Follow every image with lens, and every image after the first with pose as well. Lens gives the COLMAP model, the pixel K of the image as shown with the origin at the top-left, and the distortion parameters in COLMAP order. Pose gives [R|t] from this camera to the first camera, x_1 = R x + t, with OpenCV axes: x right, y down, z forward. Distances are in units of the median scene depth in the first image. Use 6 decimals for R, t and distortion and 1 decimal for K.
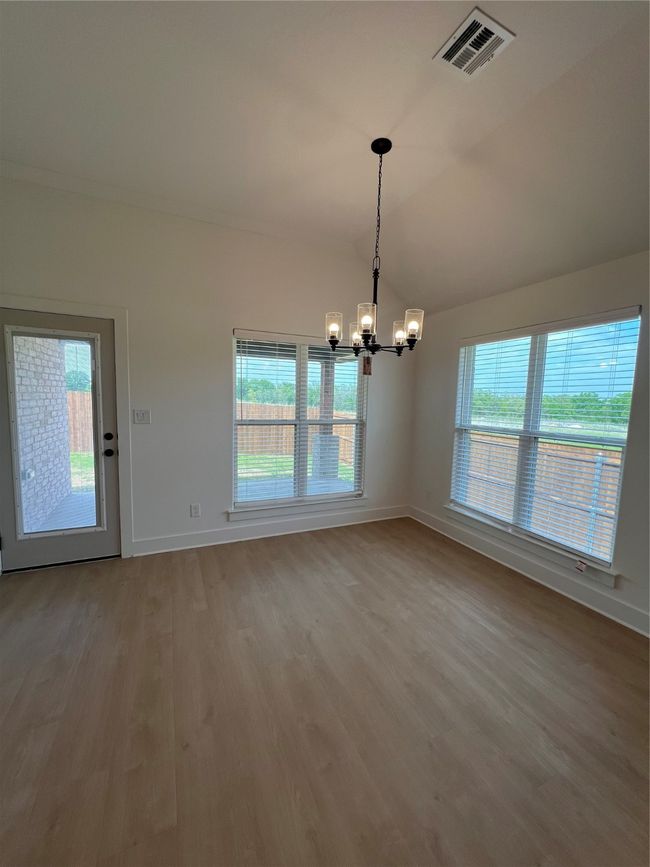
lens RADIAL K [[347.8, 0, 326.1], [0, 347.8, 430.4], [0, 0, 1]] dist [-0.002969, 0.000921]
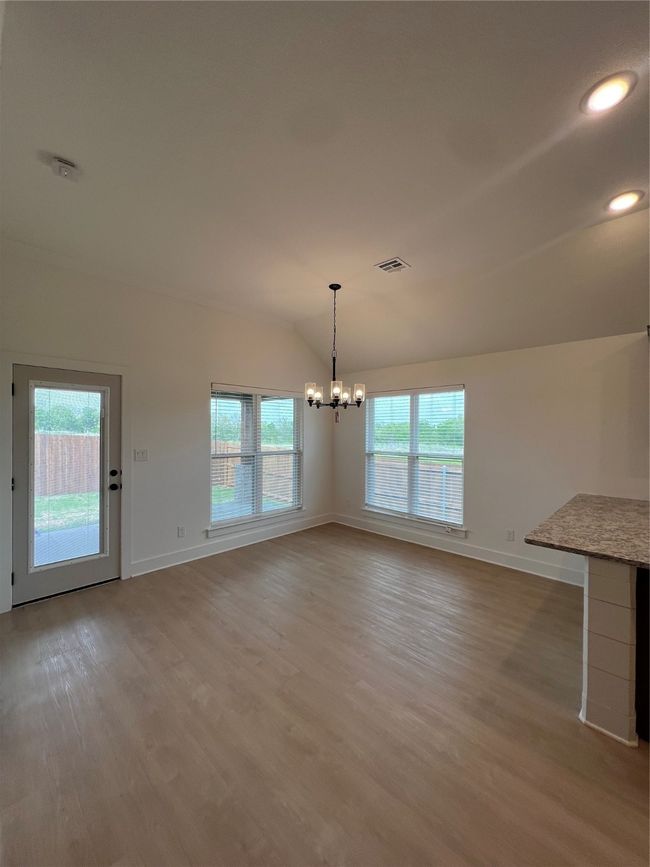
lens RADIAL K [[344.6, 0, 326.9], [0, 344.6, 426.9], [0, 0, 1]] dist [-0.001445, -0.000142]
pose [[0.929674, -0.015971, 0.368037, -0.373357], [0.050870, 0.995054, -0.085321, -0.001412], [-0.364854, 0.098042, 0.925888, -0.346014]]
